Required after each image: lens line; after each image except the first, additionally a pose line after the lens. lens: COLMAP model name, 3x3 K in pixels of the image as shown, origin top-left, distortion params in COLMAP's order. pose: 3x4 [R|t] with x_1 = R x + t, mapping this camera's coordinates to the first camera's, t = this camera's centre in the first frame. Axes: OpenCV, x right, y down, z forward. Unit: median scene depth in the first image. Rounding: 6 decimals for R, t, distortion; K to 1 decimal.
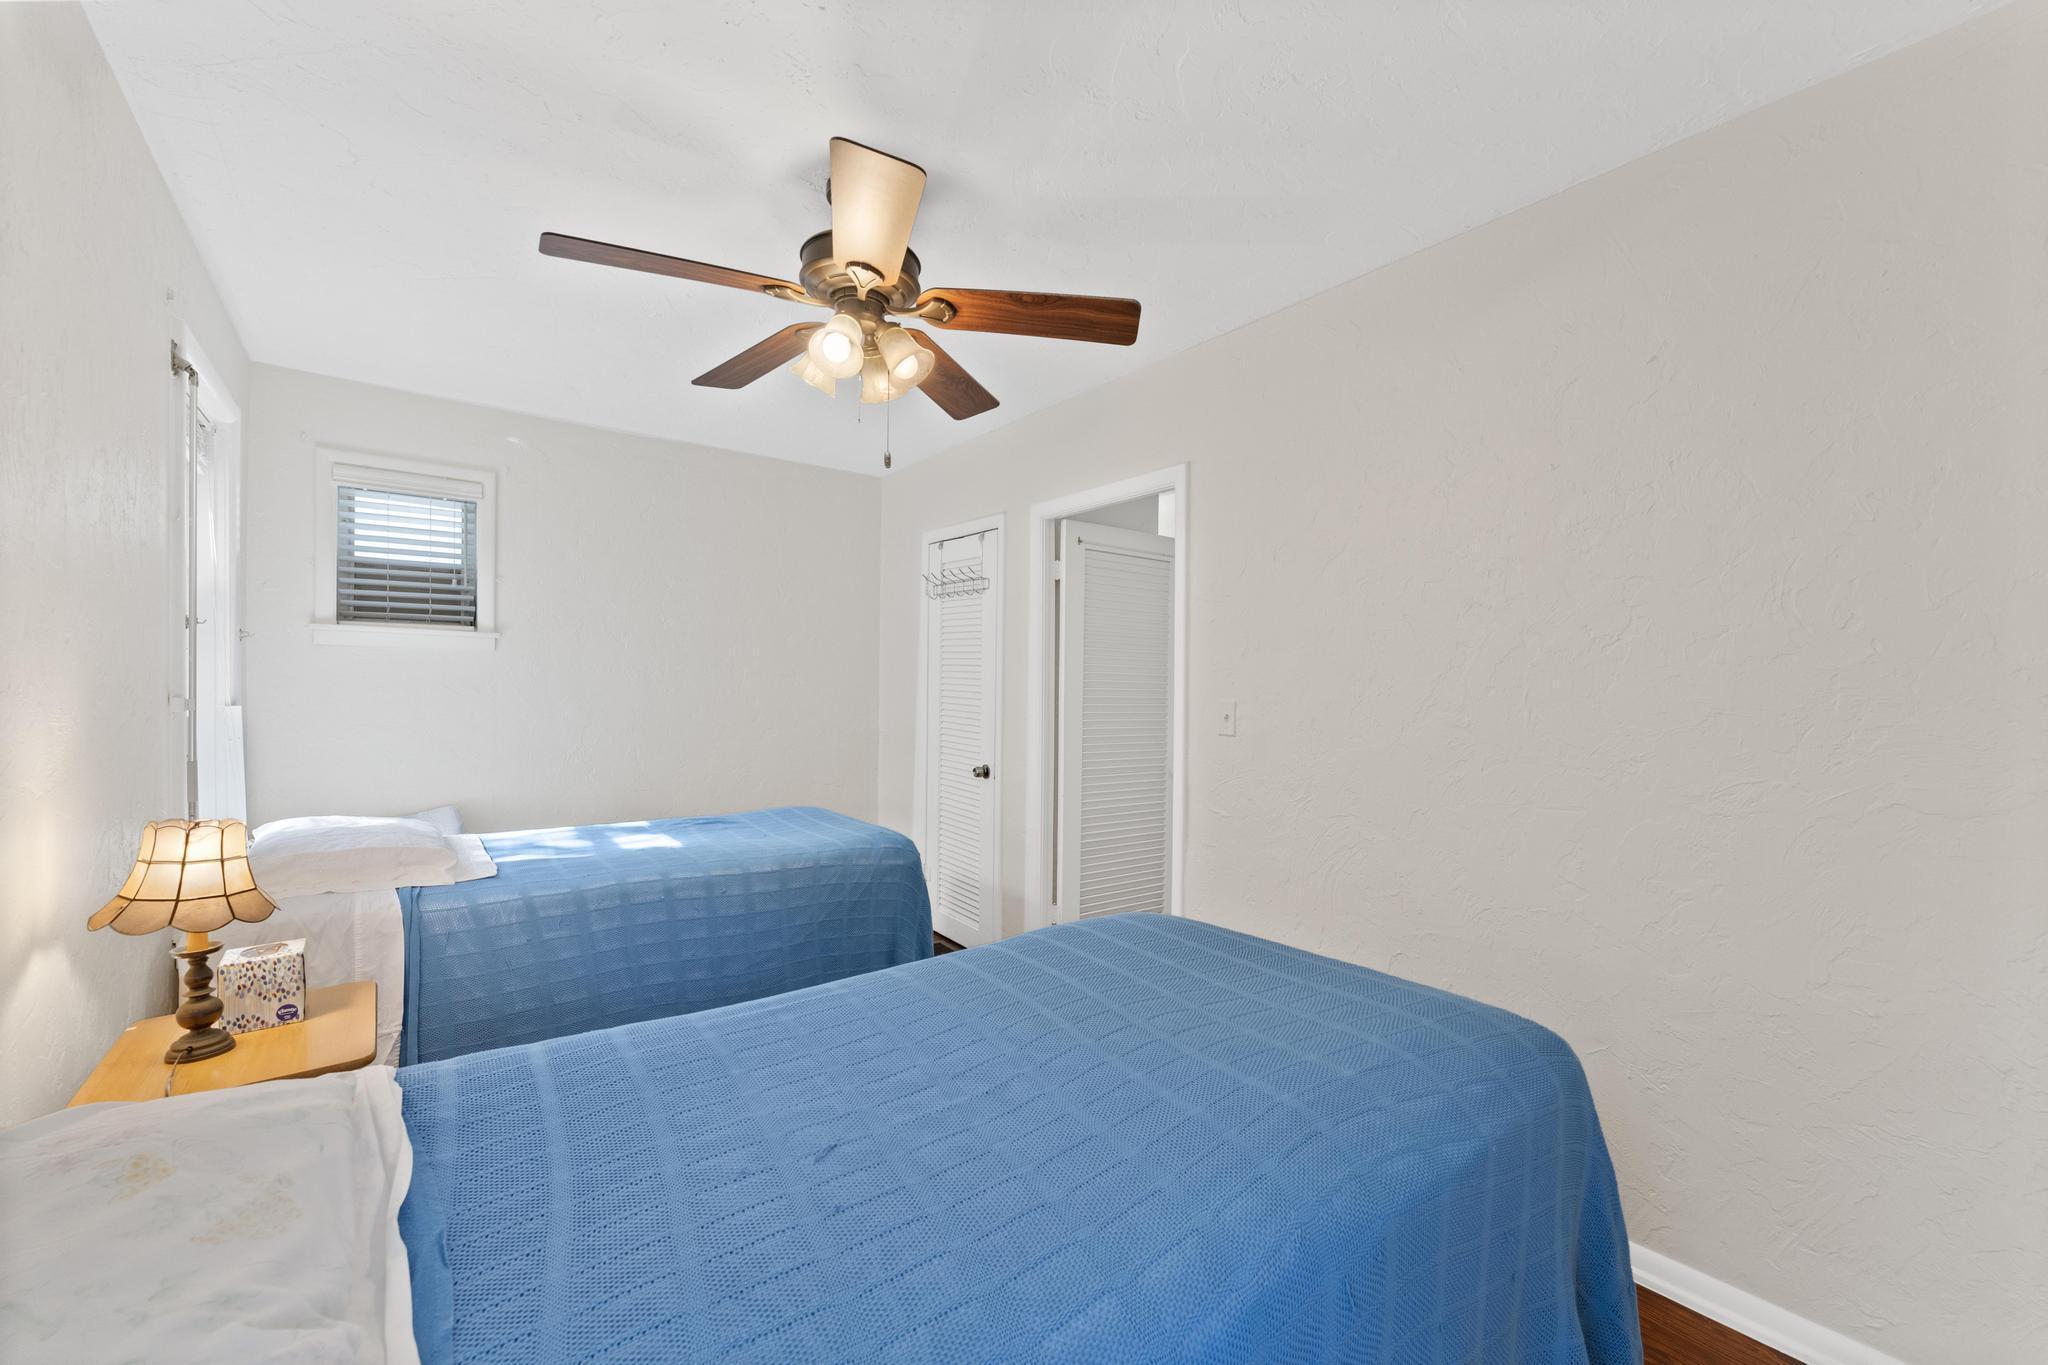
lens RADIAL K [[828.3, 0, 1011.9], [0, 828.3, 690.5], [0, 0, 1]] dist [-0.000381, 0.000692]
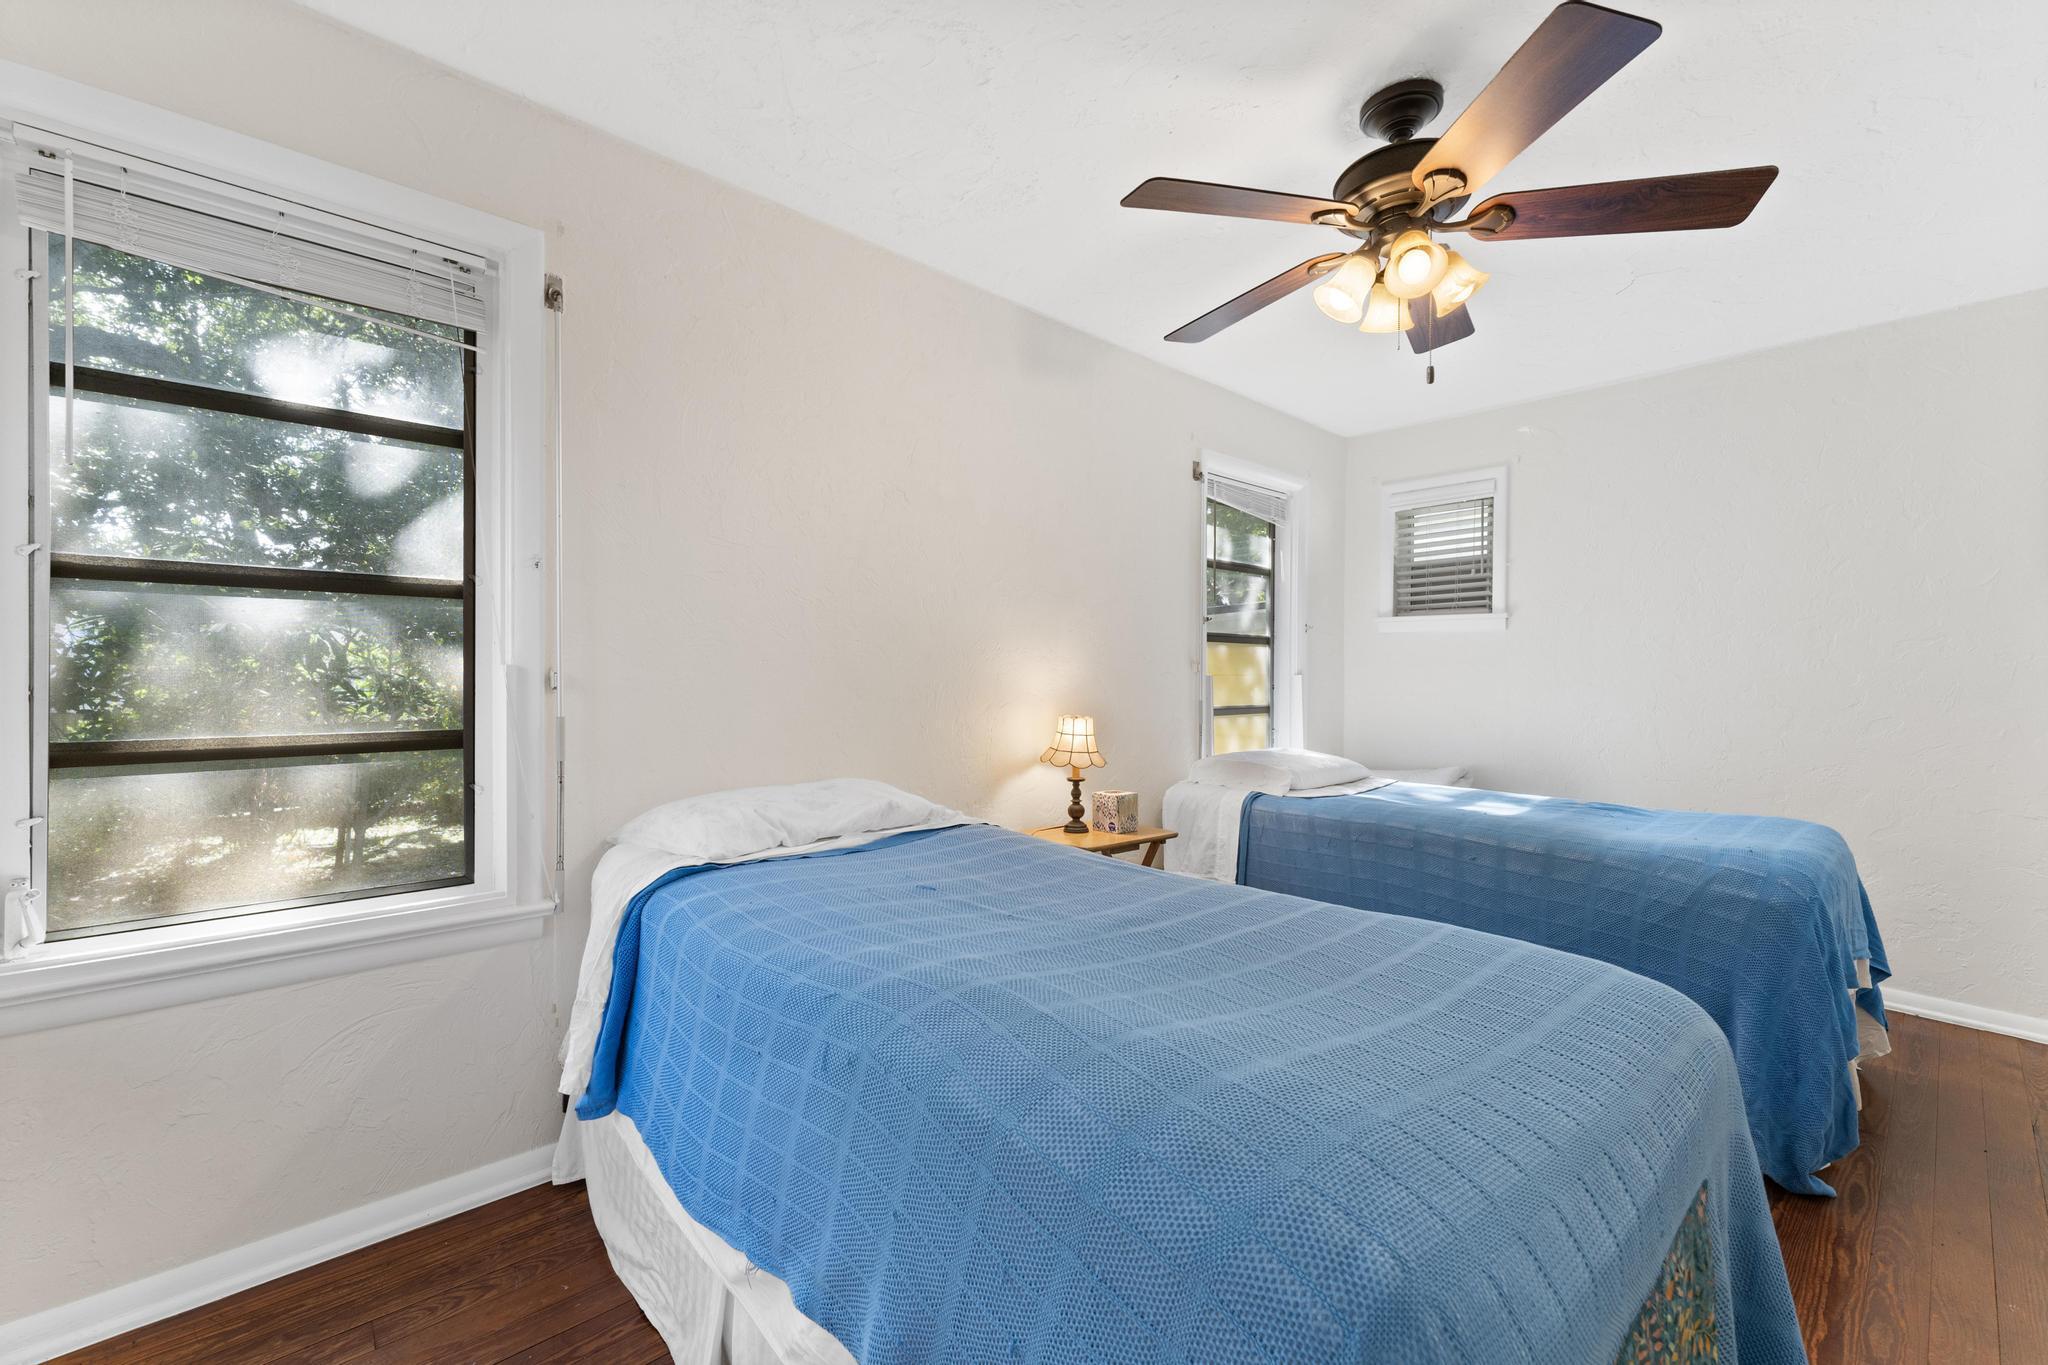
lens RADIAL K [[828.3, 0, 1017.0], [0, 828.3, 686.6], [0, 0, 1]] dist [-0.000381, 0.000692]
pose [[0.073403, -0.000413, -0.997302, 0.434367], [-0.015270, 0.999882, -0.001538, 0.040226], [0.997185, 0.015341, 0.073388, 0.303748]]
